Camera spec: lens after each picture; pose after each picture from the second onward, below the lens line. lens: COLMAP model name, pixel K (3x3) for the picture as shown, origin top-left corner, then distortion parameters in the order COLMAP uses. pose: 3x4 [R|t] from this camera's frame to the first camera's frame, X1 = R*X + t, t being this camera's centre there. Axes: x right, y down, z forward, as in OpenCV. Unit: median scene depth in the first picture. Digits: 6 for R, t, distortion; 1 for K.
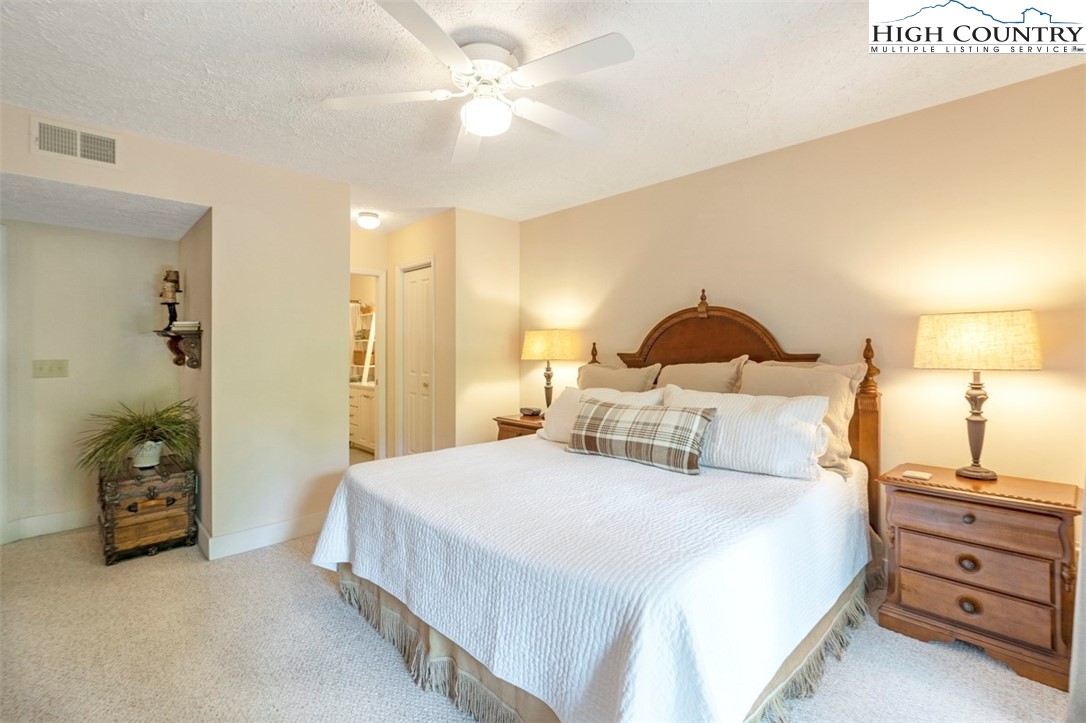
lens RADIAL K [[488.7, 0, 552.5], [0, 488.7, 350.3], [0, 0, 1]] dist [-0.000102, 0.000143]
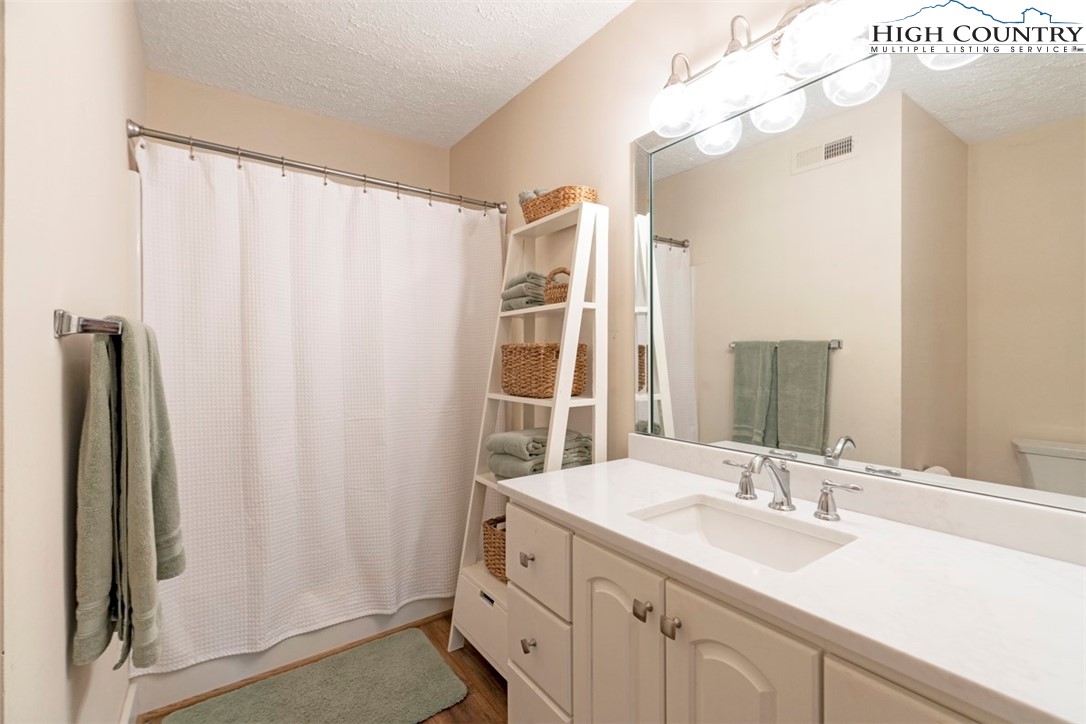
lens RADIAL K [[488.7, 0, 552.5], [0, 488.7, 350.8], [0, 0, 1]] dist [-0.000102, 0.000143]
pose [[0.988905, -0.002561, -0.148527, -0.342964], [0.001632, 0.999978, -0.006376, 0.006025], [0.148540, 0.006063, 0.988888, 0.733018]]
